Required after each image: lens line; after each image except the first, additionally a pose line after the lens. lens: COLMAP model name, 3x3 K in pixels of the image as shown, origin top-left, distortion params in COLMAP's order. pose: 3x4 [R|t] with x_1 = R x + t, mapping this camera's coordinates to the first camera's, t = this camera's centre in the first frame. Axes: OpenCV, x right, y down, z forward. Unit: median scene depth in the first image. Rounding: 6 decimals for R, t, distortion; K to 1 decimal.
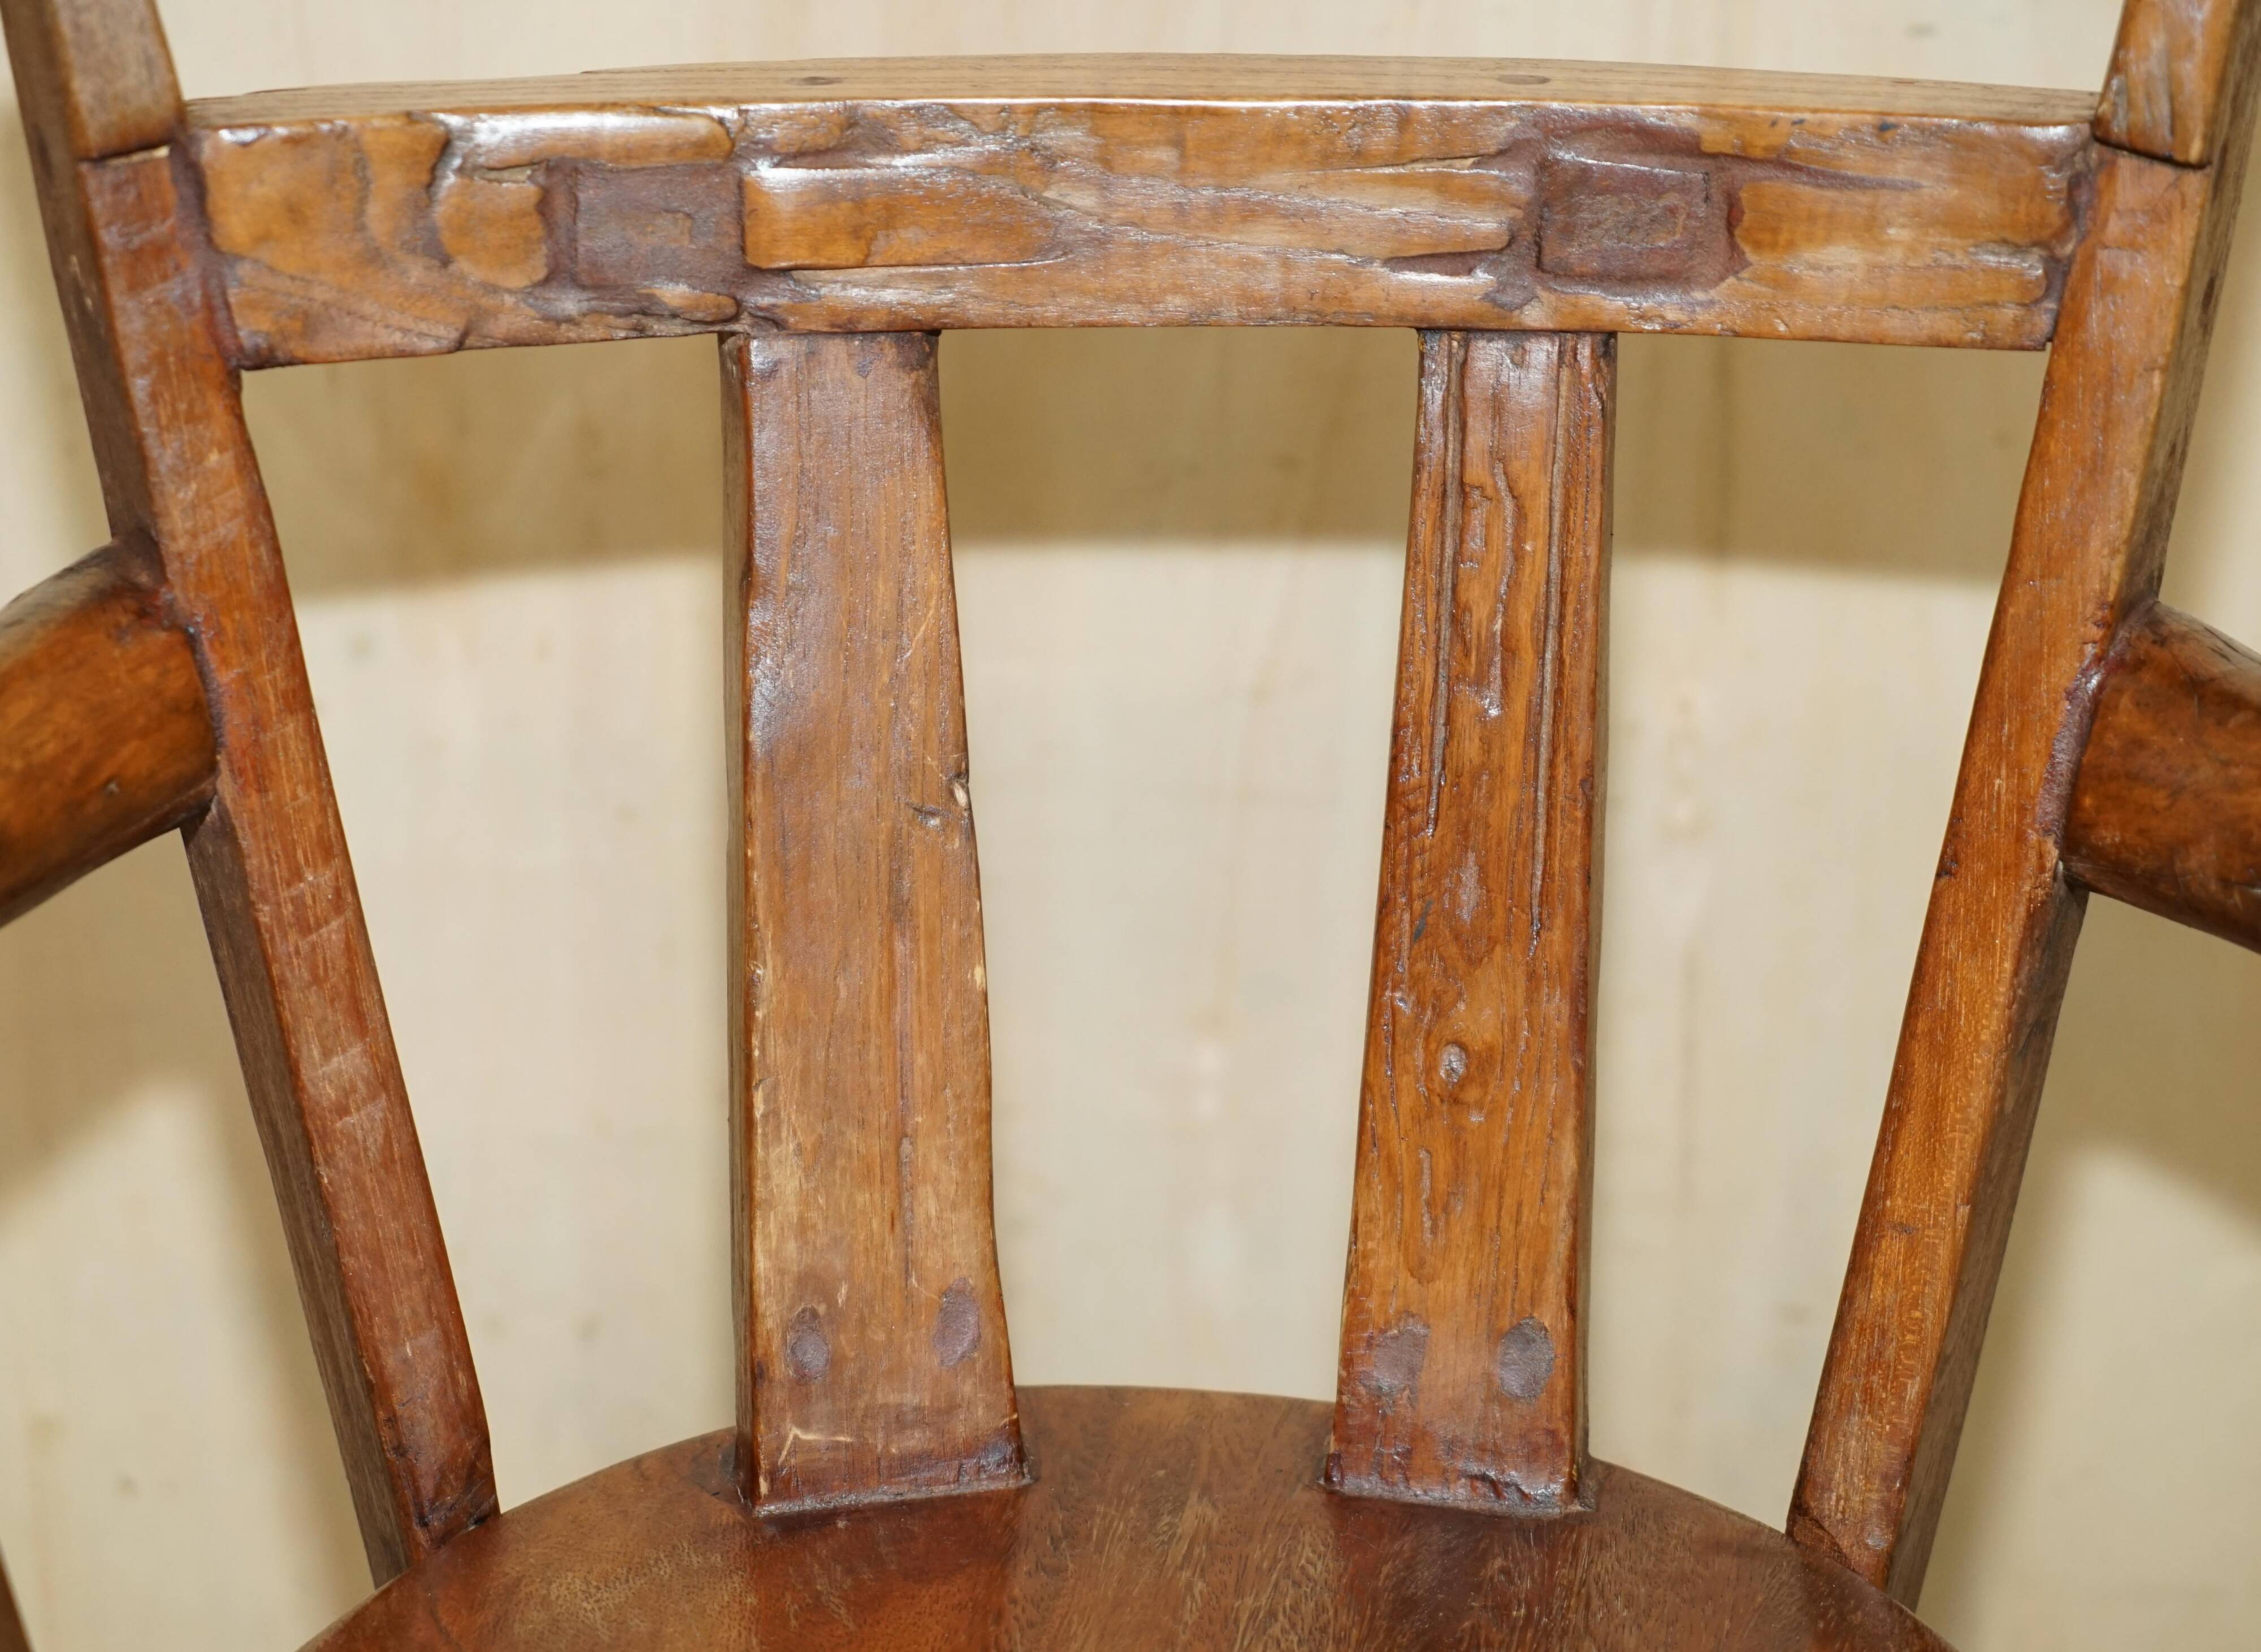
lens RADIAL K [[5307.2, 0, 1122.6], [0, 5307.2, 859.8], [0, 0, 1]] dist [-0.017822, 0.000000]
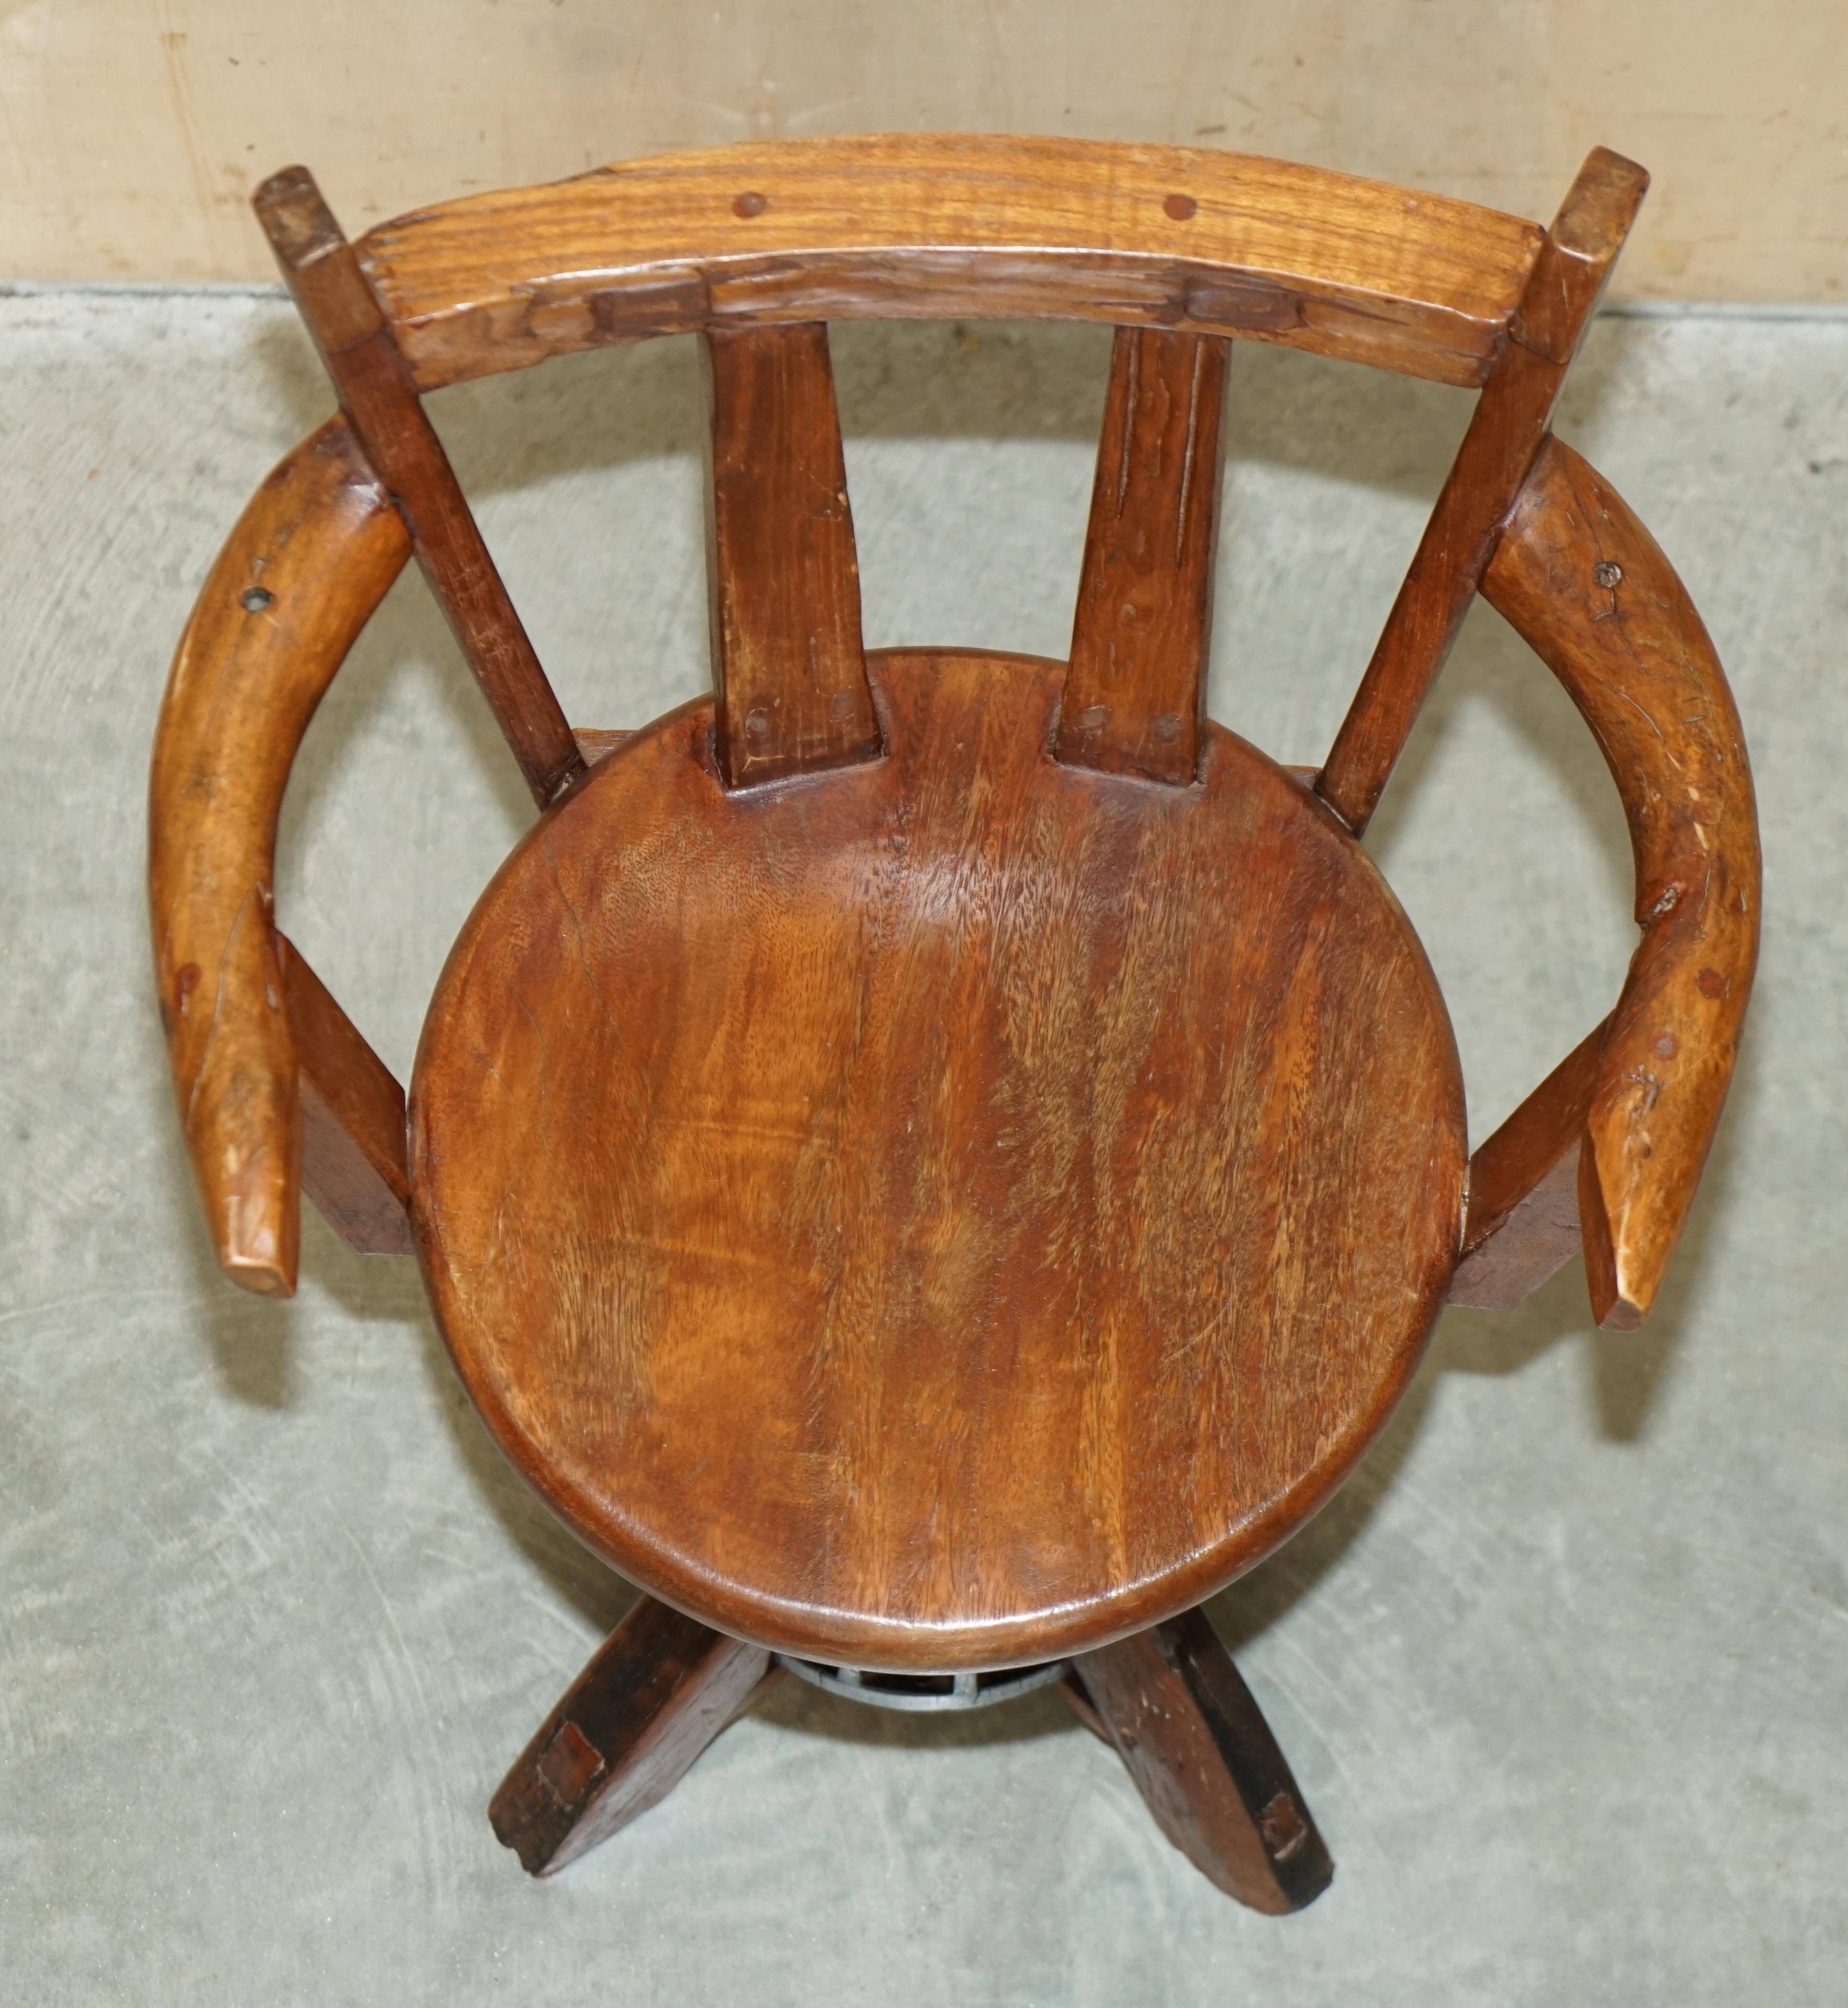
lens RADIAL K [[6399.9, 0, 915.8], [0, 6399.9, 997.0], [0, 0, 1]] dist [0.033382, 0.000000]
pose [[0.999982, 0.001797, -0.005802, 0.005407], [0.002727, 0.720774, 0.693165, -1.361499], [0.005427, -0.693168, 0.720756, -0.608639]]
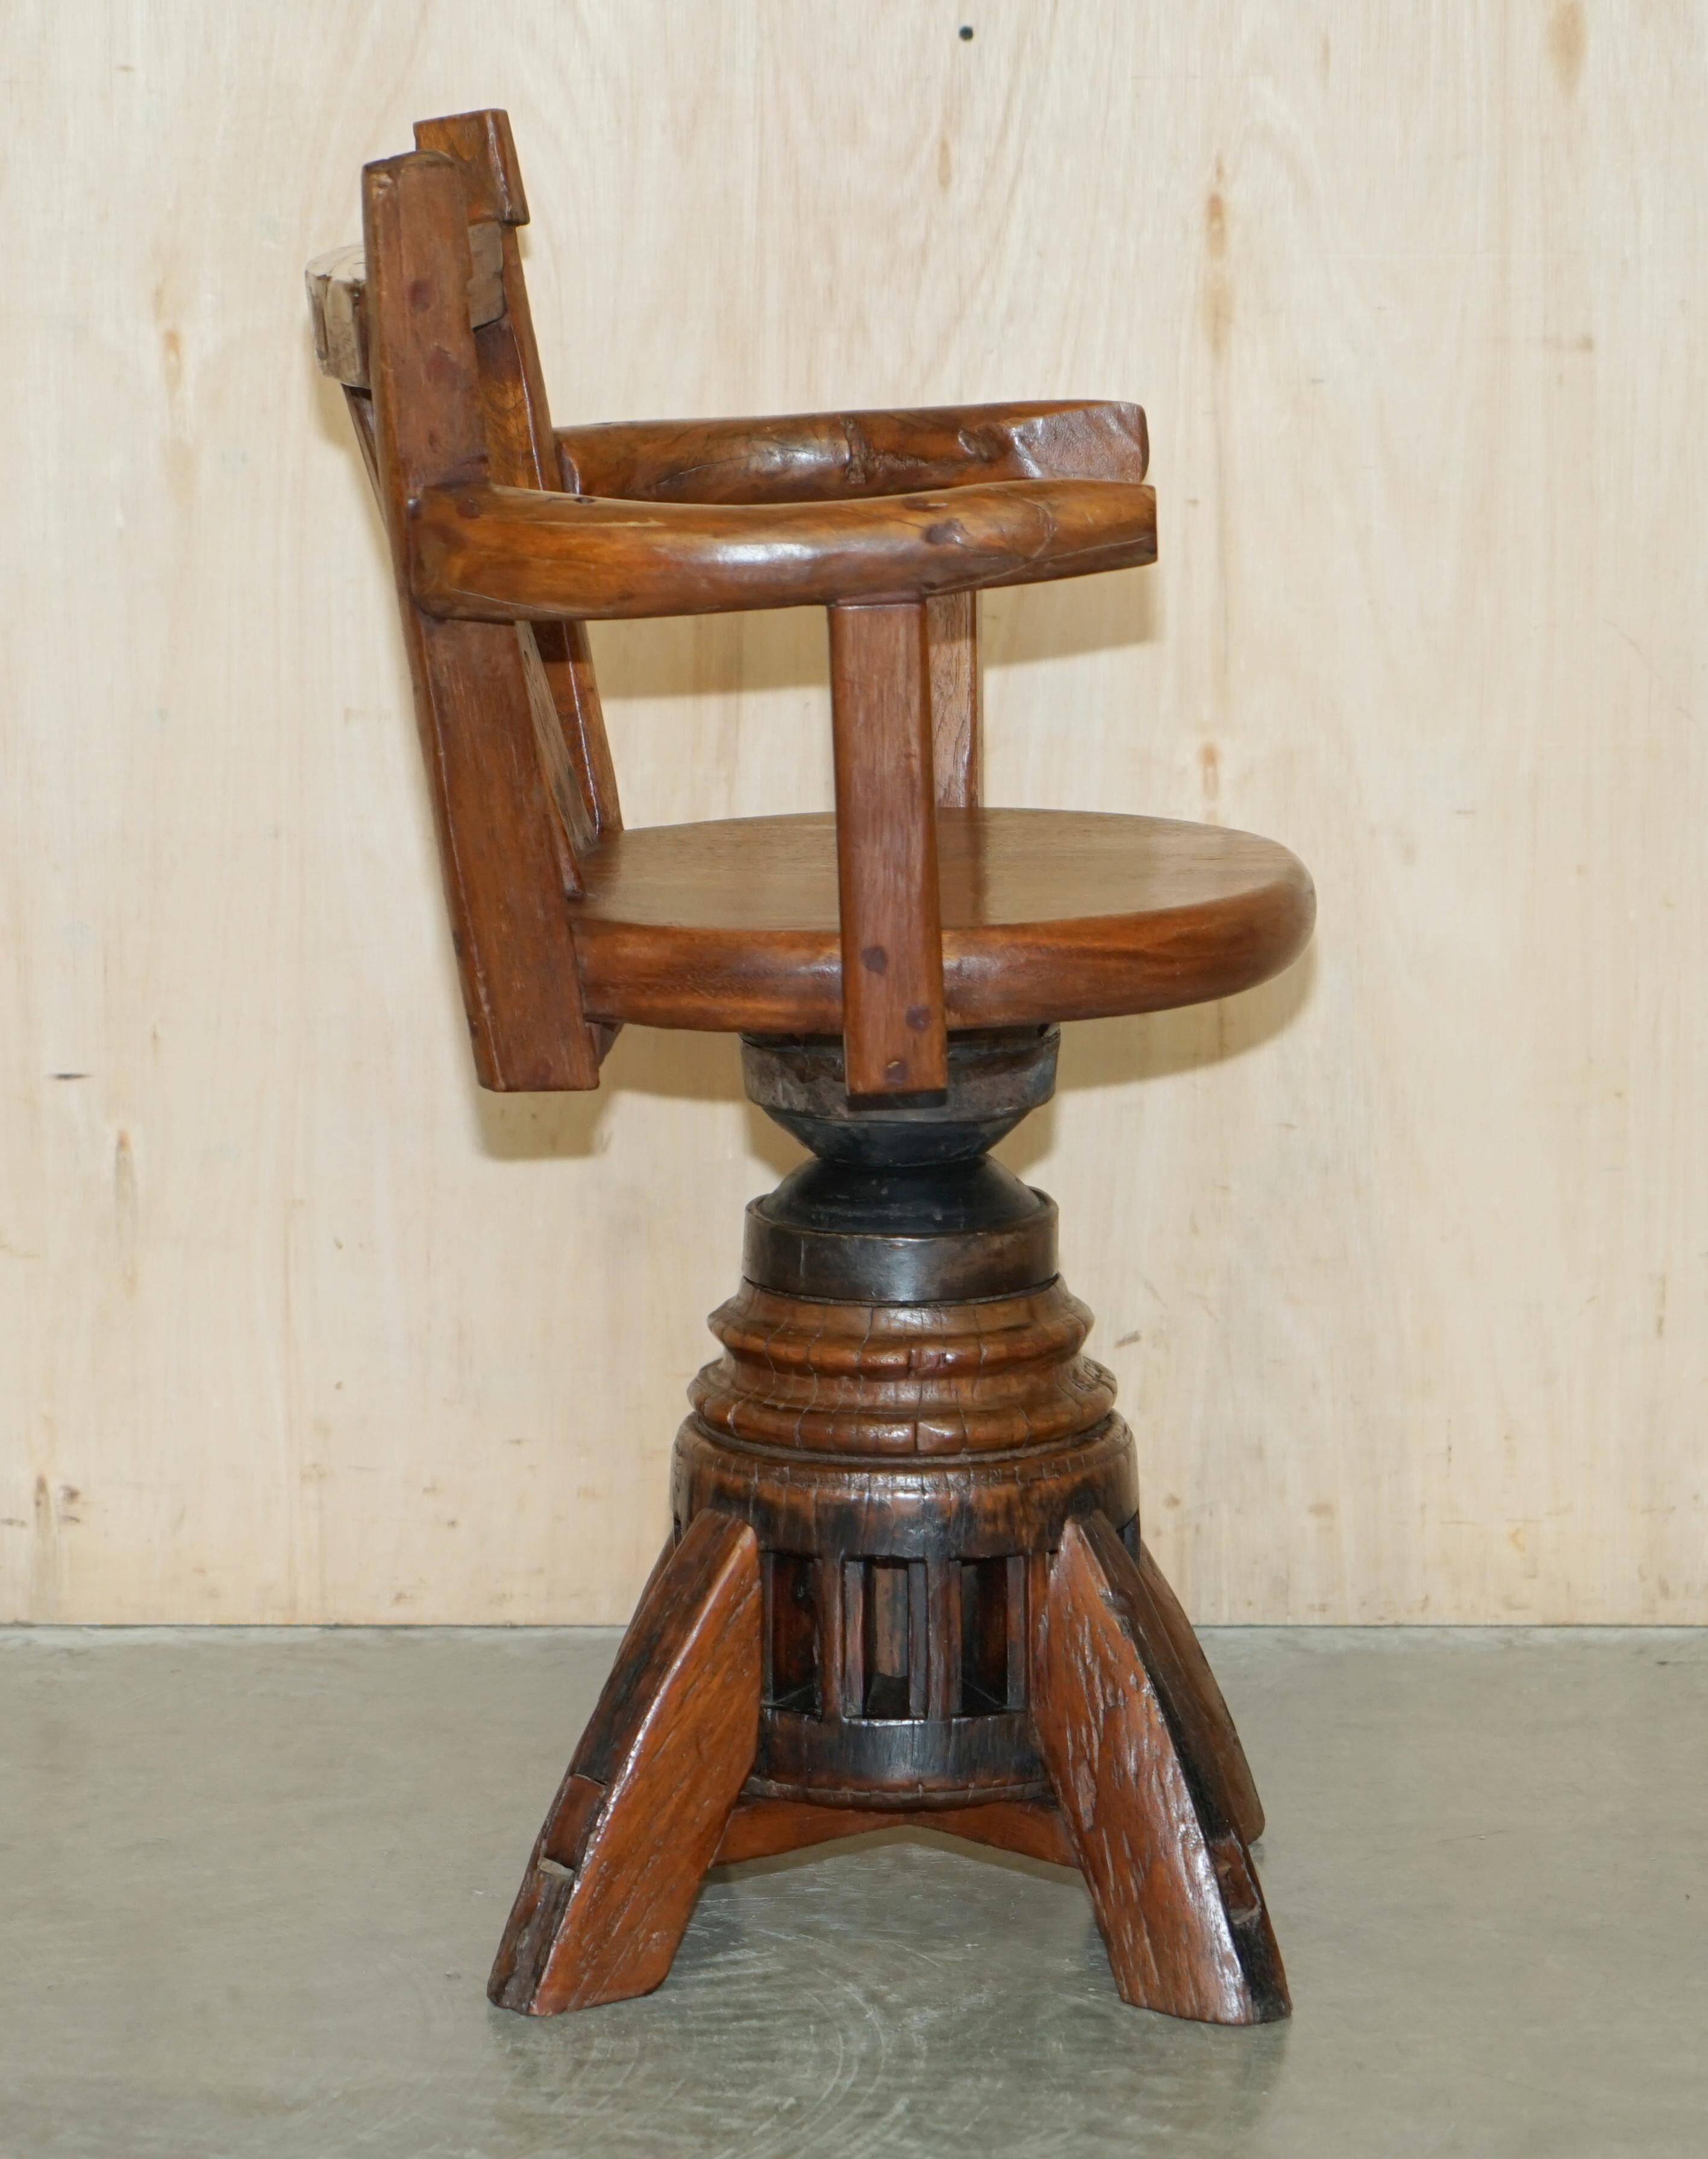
lens RADIAL K [[7503.6, 0, 921.7], [0, 7503.6, 1169.2], [0, 0, 1]] dist [-0.062874, 0.000000]
pose [[0.999991, -0.002198, 0.003758, -0.007412], [0.003132, 0.962789, -0.270236, 1.179443], [-0.003024, 0.270245, 0.962787, -2.140524]]
